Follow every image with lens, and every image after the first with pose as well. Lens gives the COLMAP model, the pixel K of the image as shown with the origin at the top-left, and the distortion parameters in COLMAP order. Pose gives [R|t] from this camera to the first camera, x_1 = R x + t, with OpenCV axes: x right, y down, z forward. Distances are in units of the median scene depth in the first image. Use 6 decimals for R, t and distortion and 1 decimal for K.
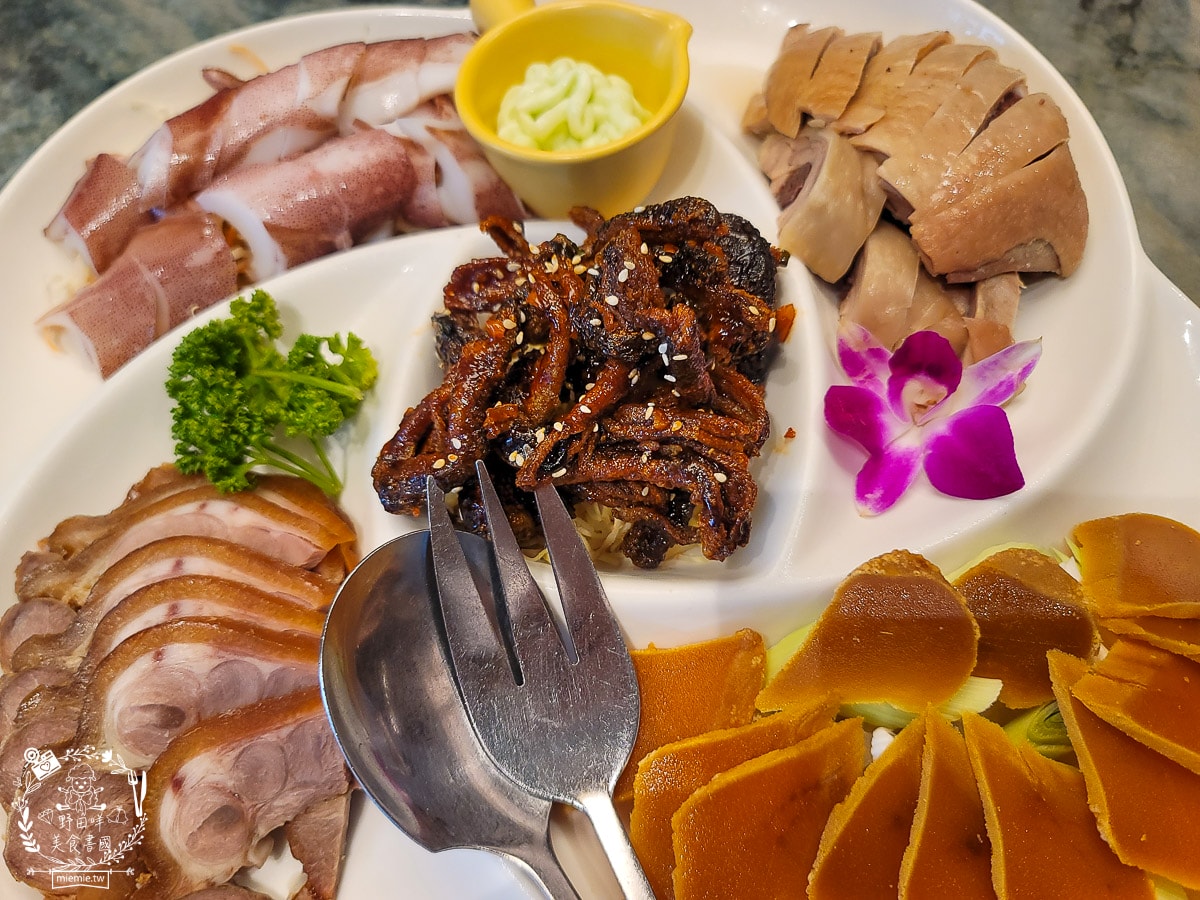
lens RADIAL K [[927.4, 0, 613.9], [0, 927.4, 450.5], [0, 0, 1]] dist [-0.013877, 0.007873]
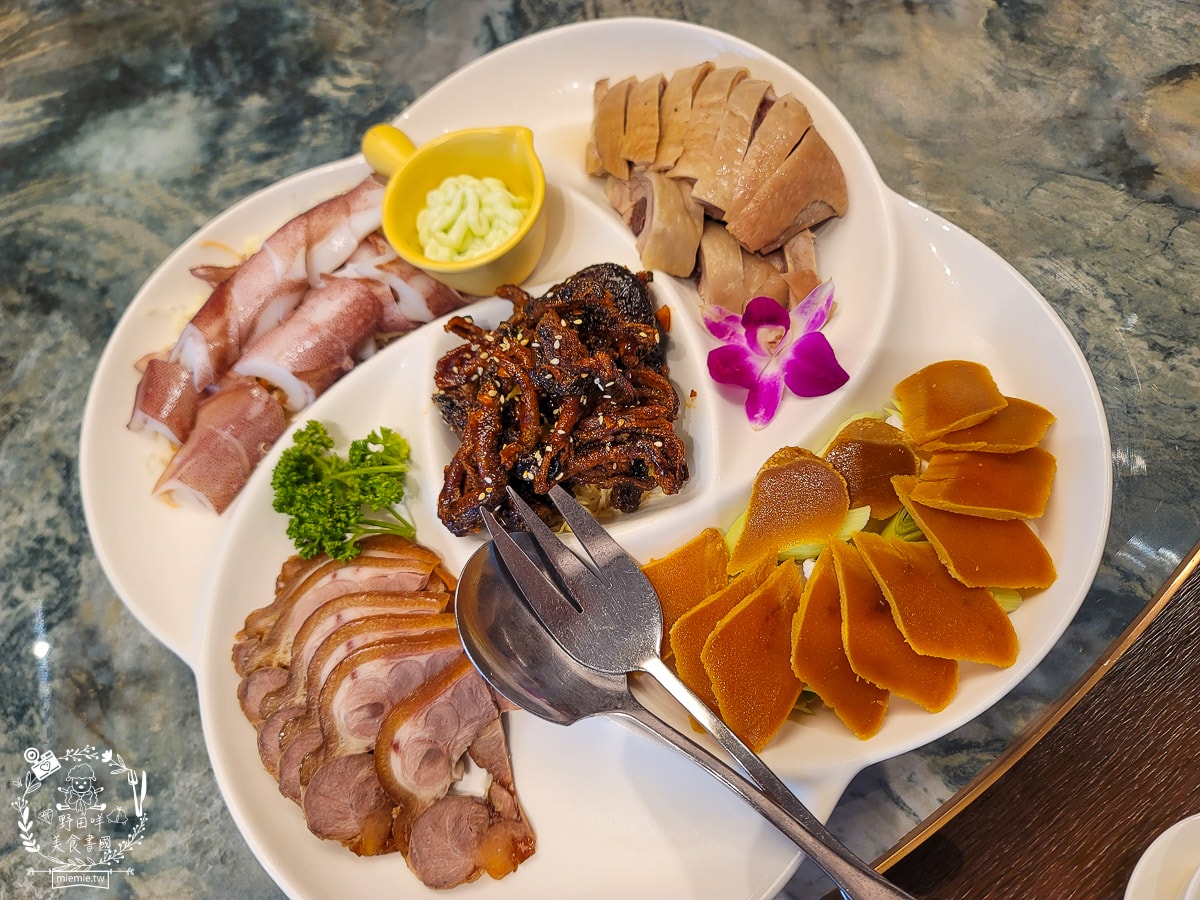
lens RADIAL K [[872.3, 0, 600.0], [0, 872.3, 450.0], [0, 0, 1]] dist [0.005063, -0.000490]
pose [[0.941276, -0.336438, 0.028445, -0.019256], [0.333457, 0.939531, 0.078021, -0.095631], [-0.052975, -0.063954, 0.996546, -0.395780]]
